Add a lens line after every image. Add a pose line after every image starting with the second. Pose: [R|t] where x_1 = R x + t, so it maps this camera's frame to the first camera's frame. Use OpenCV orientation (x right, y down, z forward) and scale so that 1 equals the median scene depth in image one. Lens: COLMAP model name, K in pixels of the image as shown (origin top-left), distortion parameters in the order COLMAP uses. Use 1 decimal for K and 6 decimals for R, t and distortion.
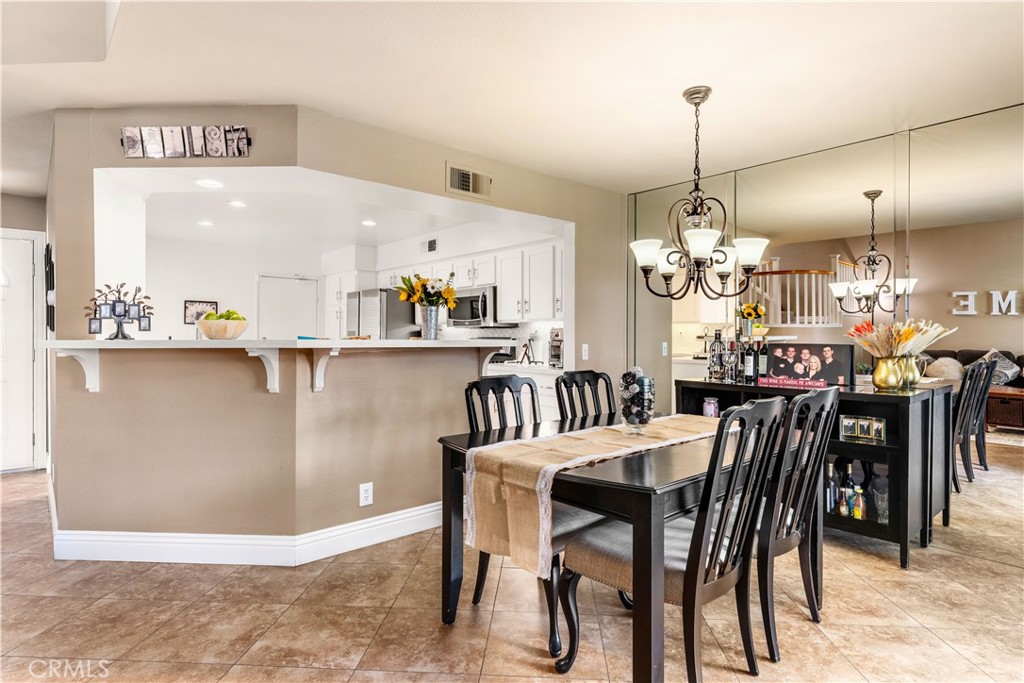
lens RADIAL K [[537.8, 0, 509.2], [0, 537.8, 335.9], [0, 0, 1]] dist [0.000140, 0.000434]
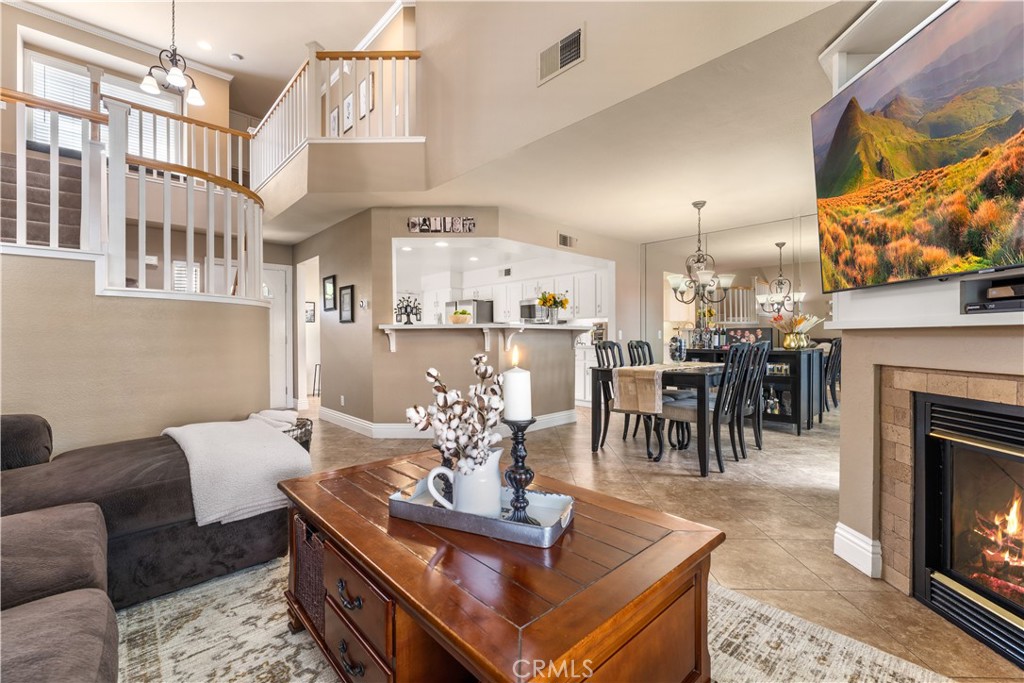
lens RADIAL K [[448.7, 0, 488.0], [0, 448.7, 338.8], [0, 0, 1]] dist [-0.000110, -0.000413]
pose [[0.999557, -0.005148, 0.029316, -0.447333], [0.005210, 0.999984, -0.002041, 0.058039], [-0.029305, 0.002193, 0.999568, -0.604699]]
